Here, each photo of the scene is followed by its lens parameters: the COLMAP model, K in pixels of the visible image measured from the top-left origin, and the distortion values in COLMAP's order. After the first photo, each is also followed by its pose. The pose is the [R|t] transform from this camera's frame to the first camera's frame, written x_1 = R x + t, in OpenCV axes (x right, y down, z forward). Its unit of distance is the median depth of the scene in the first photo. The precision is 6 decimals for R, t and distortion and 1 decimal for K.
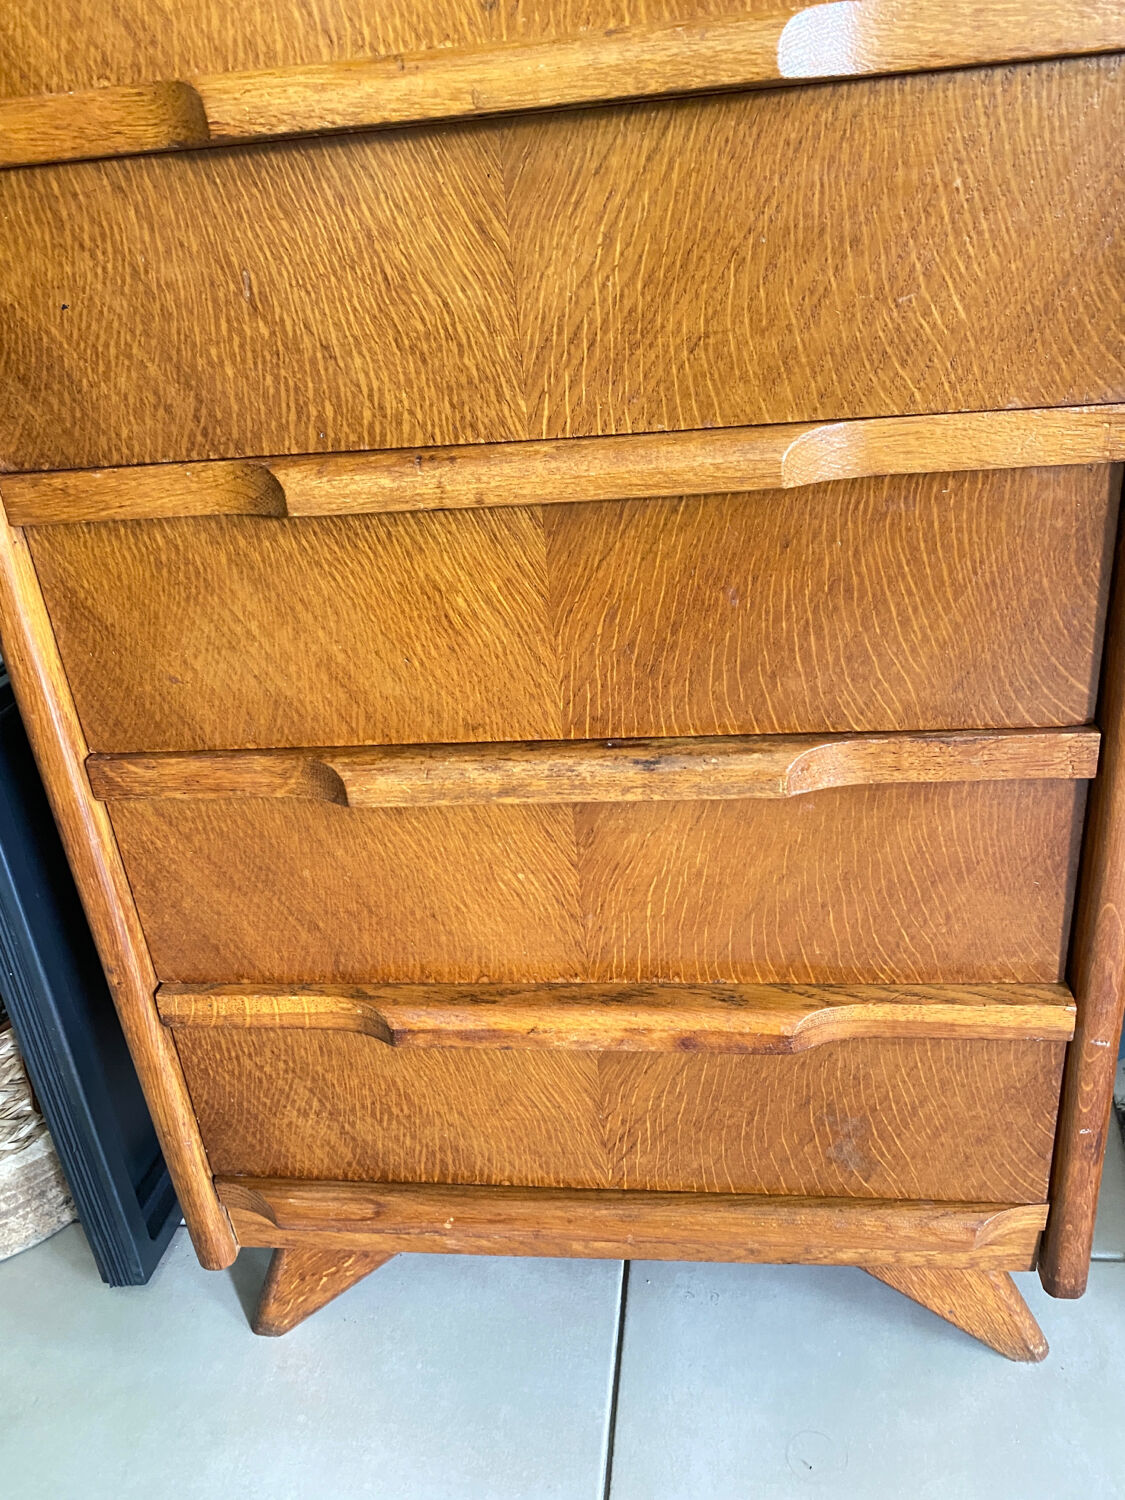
lens RADIAL K [[1159.3, 0, 562.3], [0, 1159.3, 731.3], [0, 0, 1]] dist [0.024636, -0.029817]
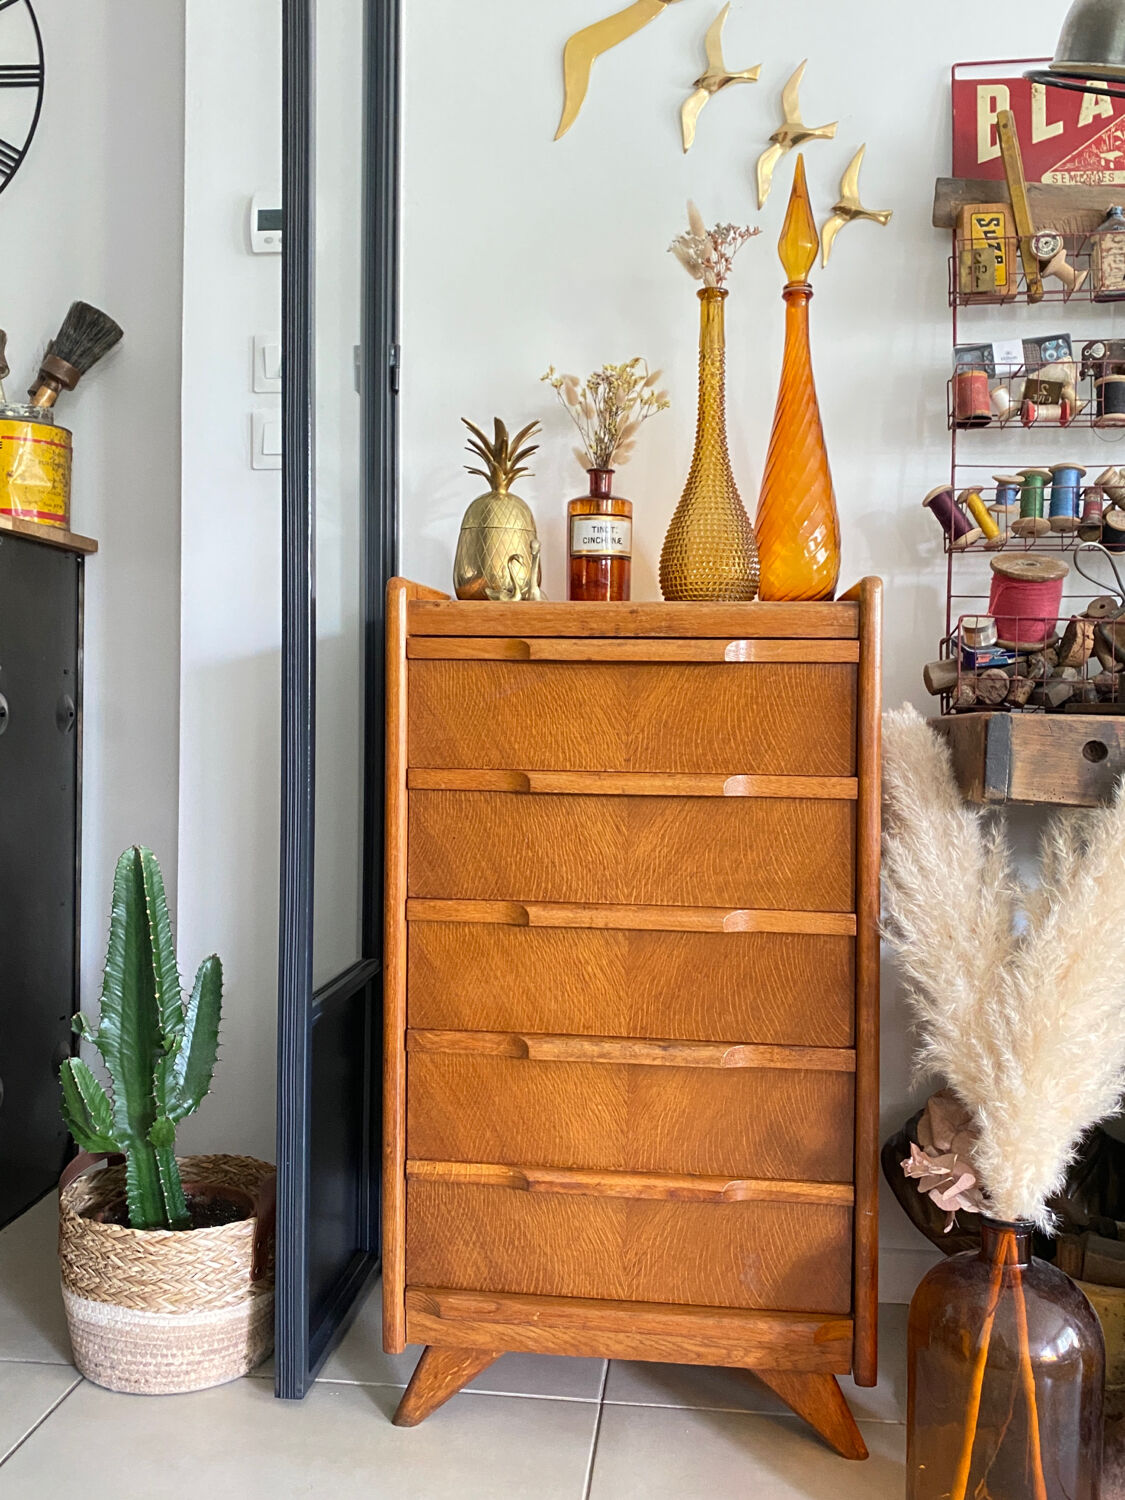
lens RADIAL K [[1340.2, 0, 557.8], [0, 1340.2, 726.6], [0, 0, 1]] dist [0.069821, -0.138517]
pose [[0.994753, 0.102156, -0.005582, -0.190239], [-0.095103, 0.903206, -0.418539, 0.610936], [-0.037715, 0.416873, 0.908182, -1.745769]]
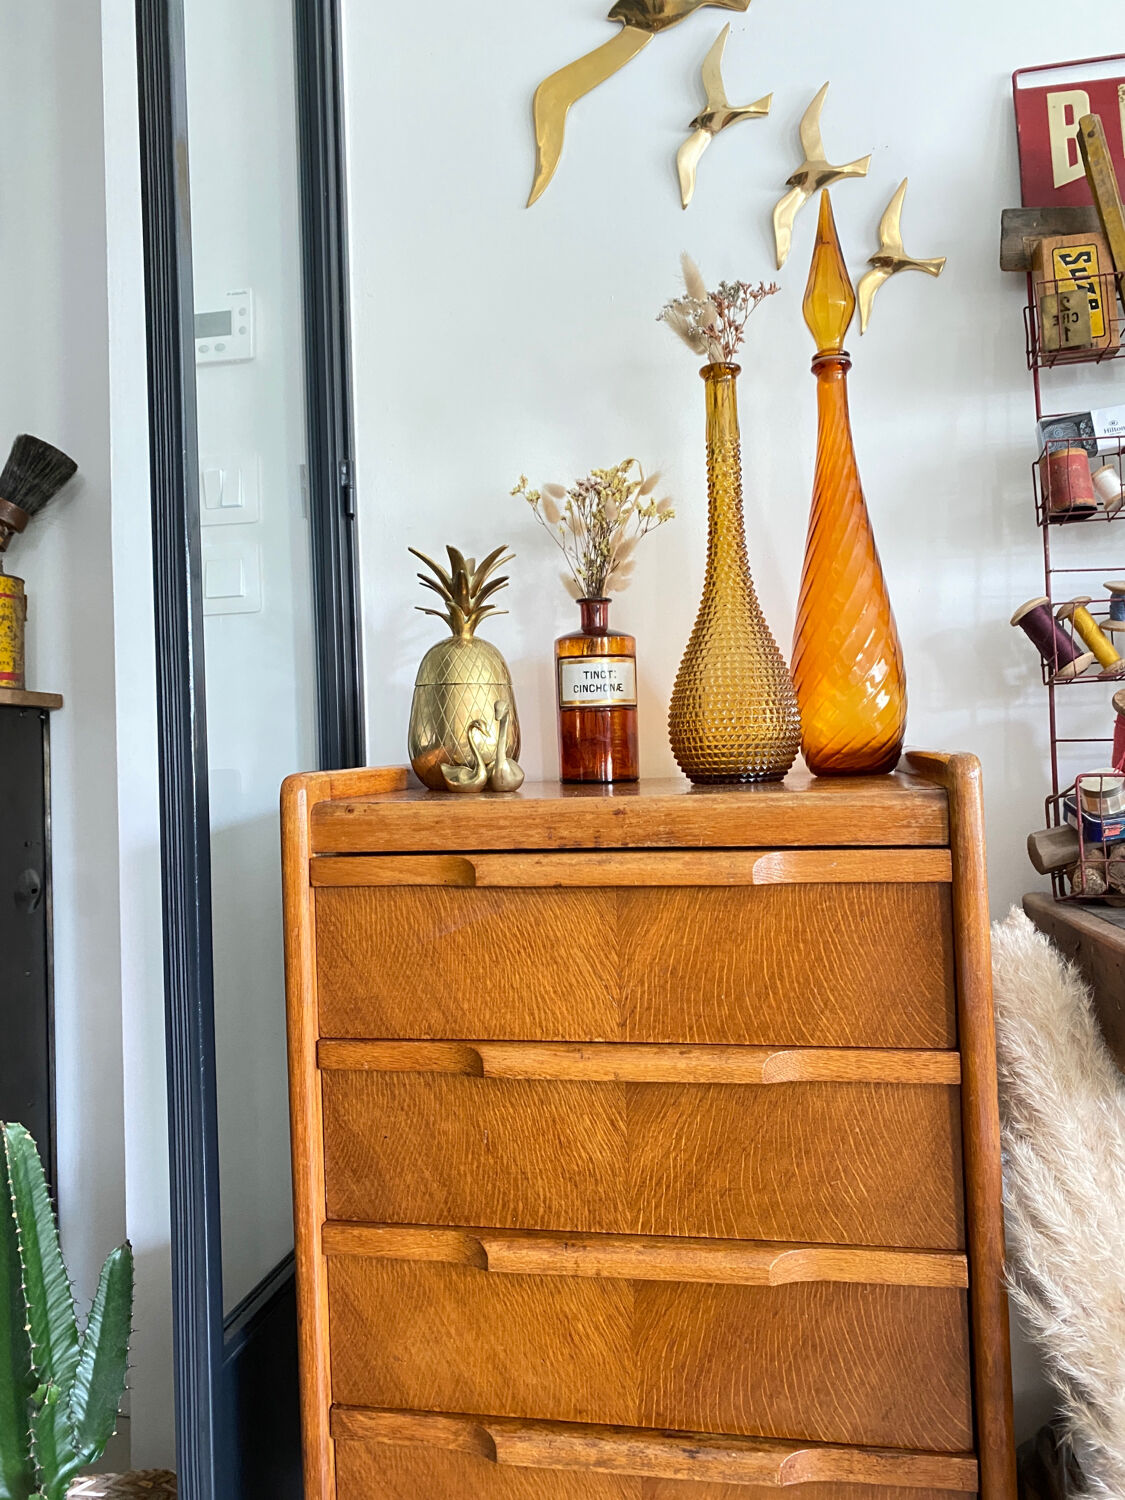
lens RADIAL K [[1159.3, 0, 562.1], [0, 1159.3, 728.1], [0, 0, 1]] dist [0.024636, -0.029817]
pose [[0.995364, 0.056038, -0.078166, -0.033353], [-0.085440, 0.888370, -0.451108, -0.120442], [0.044161, 0.455695, 0.889040, -0.892527]]
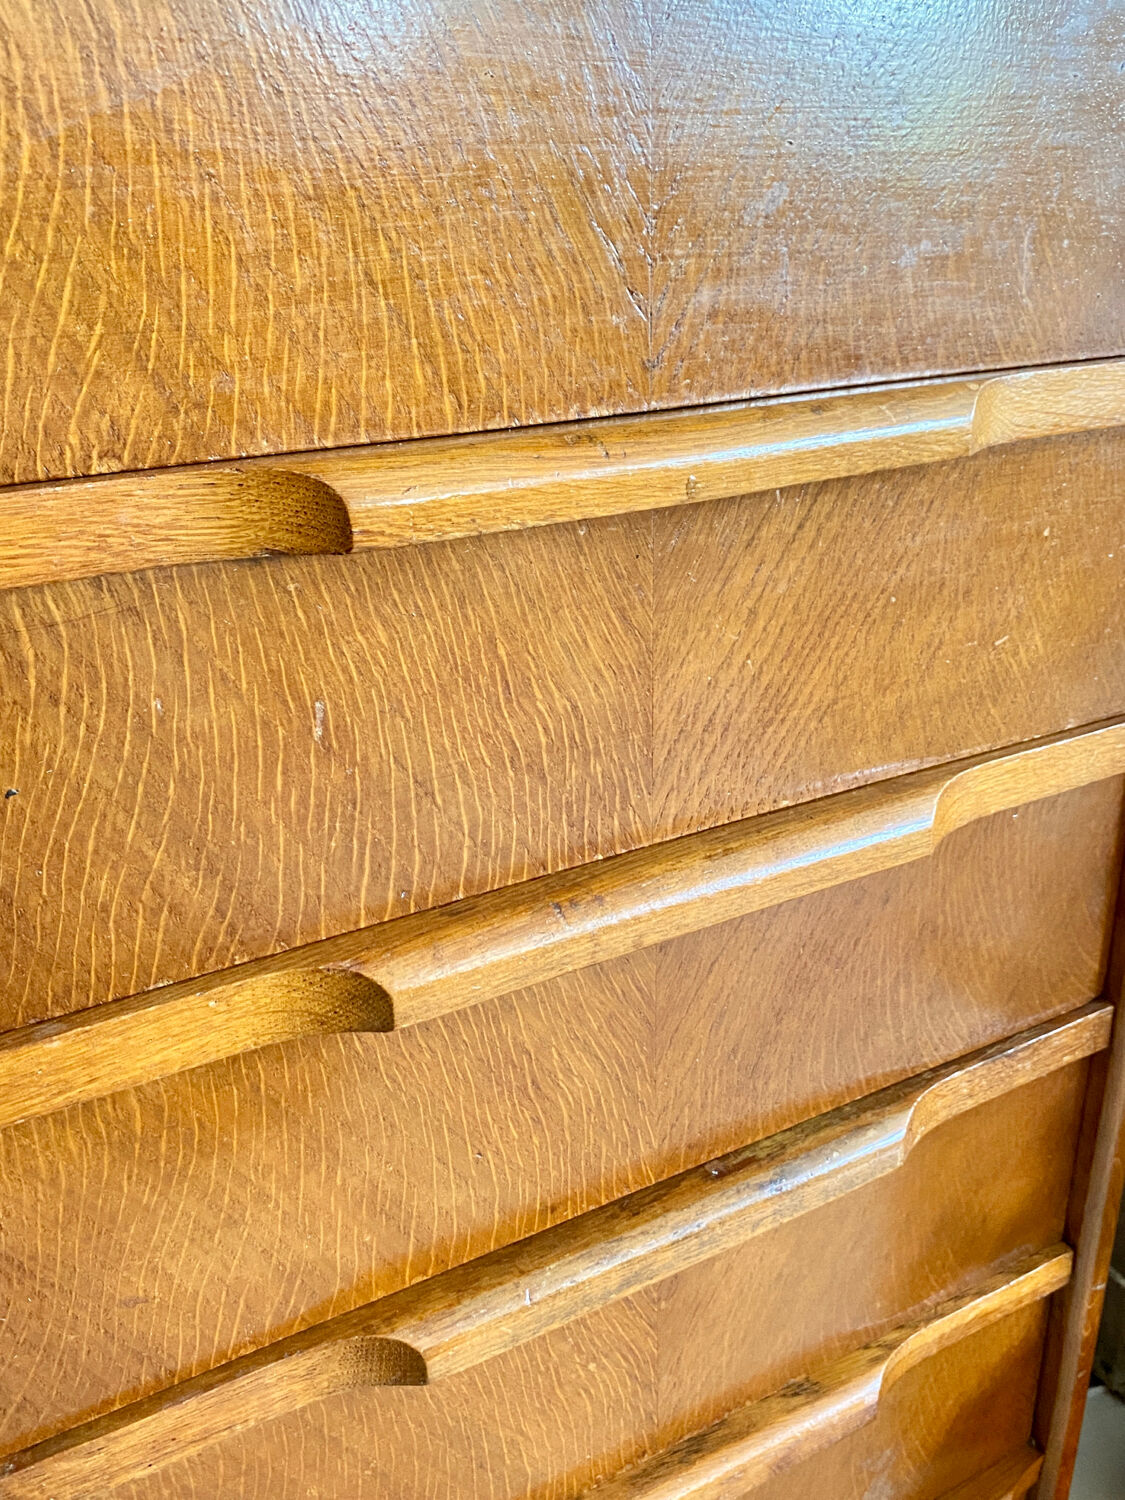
lens RADIAL K [[1340.2, 0, 568.2], [0, 1340.2, 742.1], [0, 0, 1]] dist [0.069821, -0.138517]
pose [[0.815708, -0.160772, 0.555674, -0.540888], [0.212009, 0.976849, -0.028592, -0.289686], [-0.538213, 0.141131, 0.830908, 0.243171]]
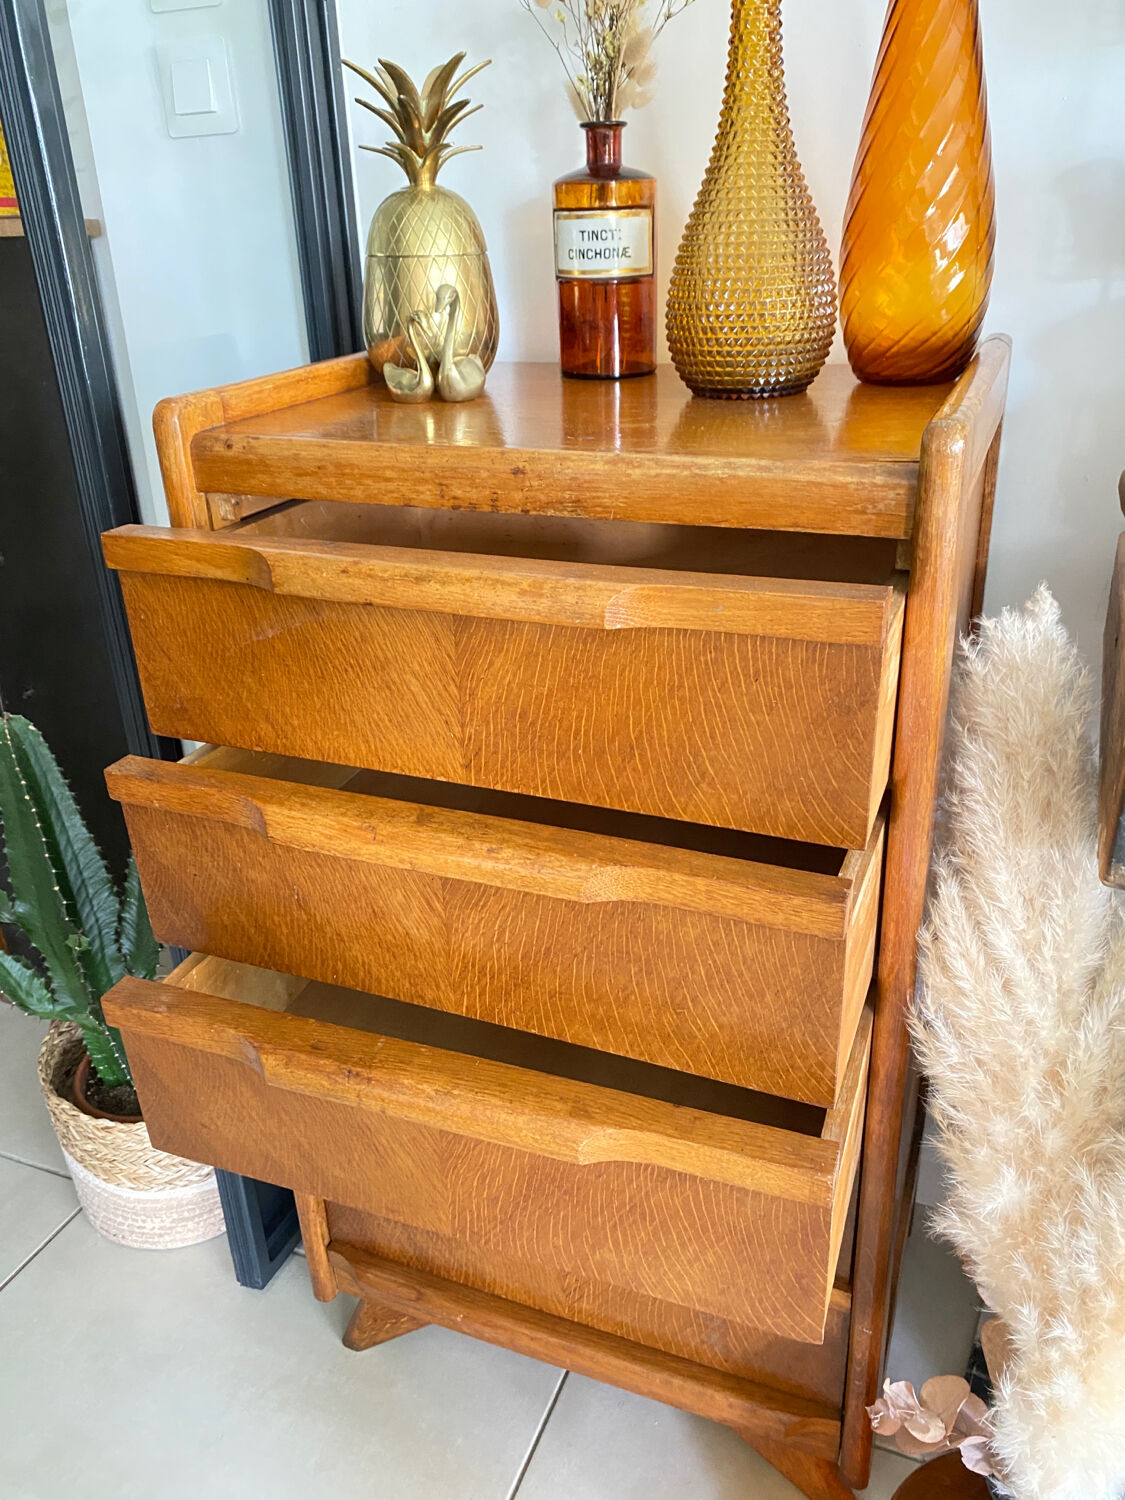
lens RADIAL K [[1159.3, 0, 558.9], [0, 1159.3, 744.6], [0, 0, 1]] dist [0.024636, -0.029817]
pose [[0.960270, 0.164632, -0.225341, 0.333198], [-0.167764, 0.985813, 0.005316, -0.474669], [0.223019, 0.032700, 0.974266, -0.649200]]
